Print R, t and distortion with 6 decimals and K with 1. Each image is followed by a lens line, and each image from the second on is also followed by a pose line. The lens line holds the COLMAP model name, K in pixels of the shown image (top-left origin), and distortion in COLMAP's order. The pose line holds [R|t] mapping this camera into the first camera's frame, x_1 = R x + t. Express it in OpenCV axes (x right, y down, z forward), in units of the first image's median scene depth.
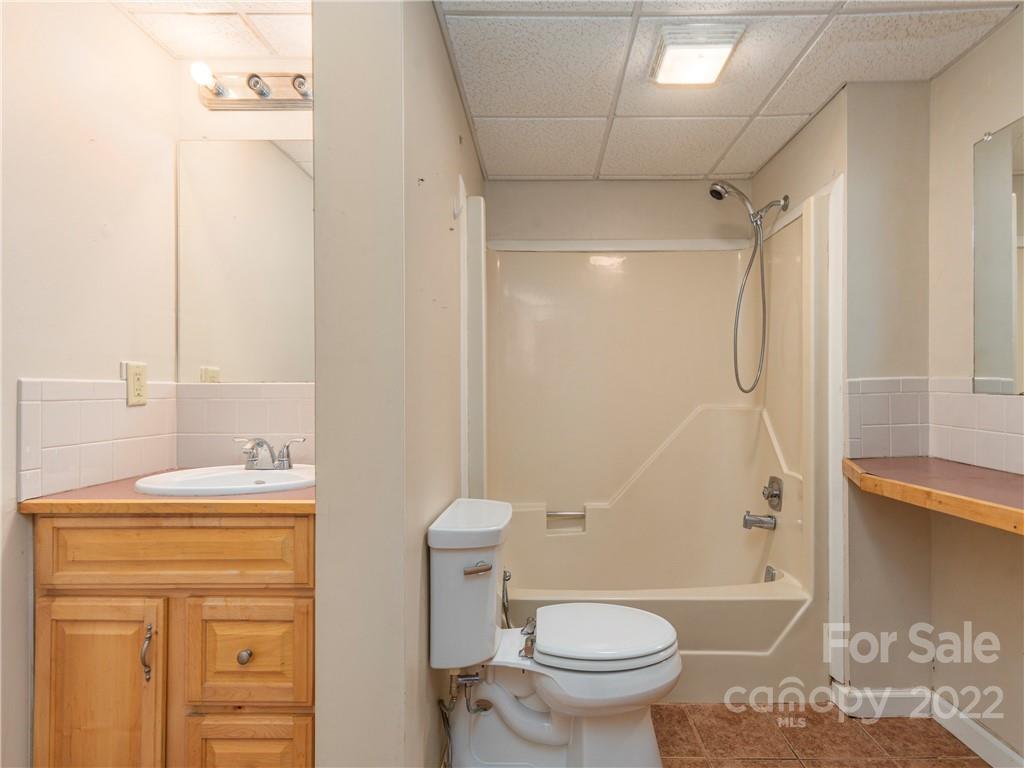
lens RADIAL K [[505.2, 0, 519.8], [0, 505.2, 384.0], [0, 0, 1]] dist [-0.002452, 0.005854]
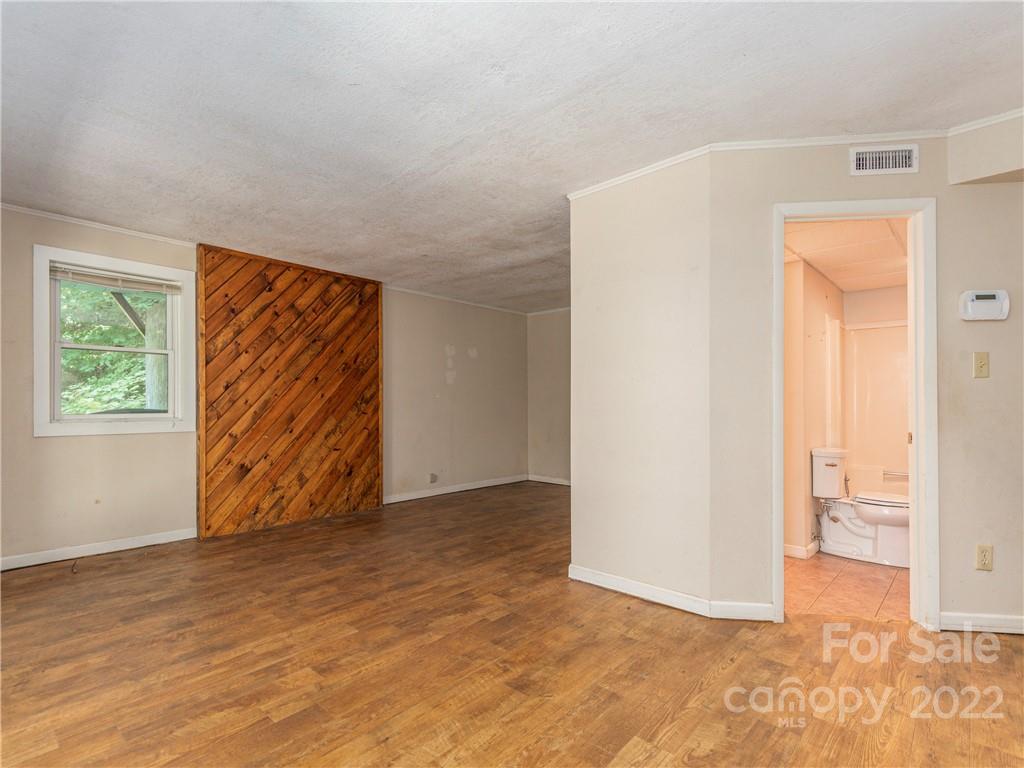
lens RADIAL K [[505.2, 0, 521.7], [0, 505.2, 396.4], [0, 0, 1]] dist [-0.002452, 0.005854]
pose [[0.763078, -0.008047, -0.646256, 0.258369], [0.012106, 0.999925, 0.001843, -0.054011], [0.646193, -0.009231, 0.763119, -1.391208]]
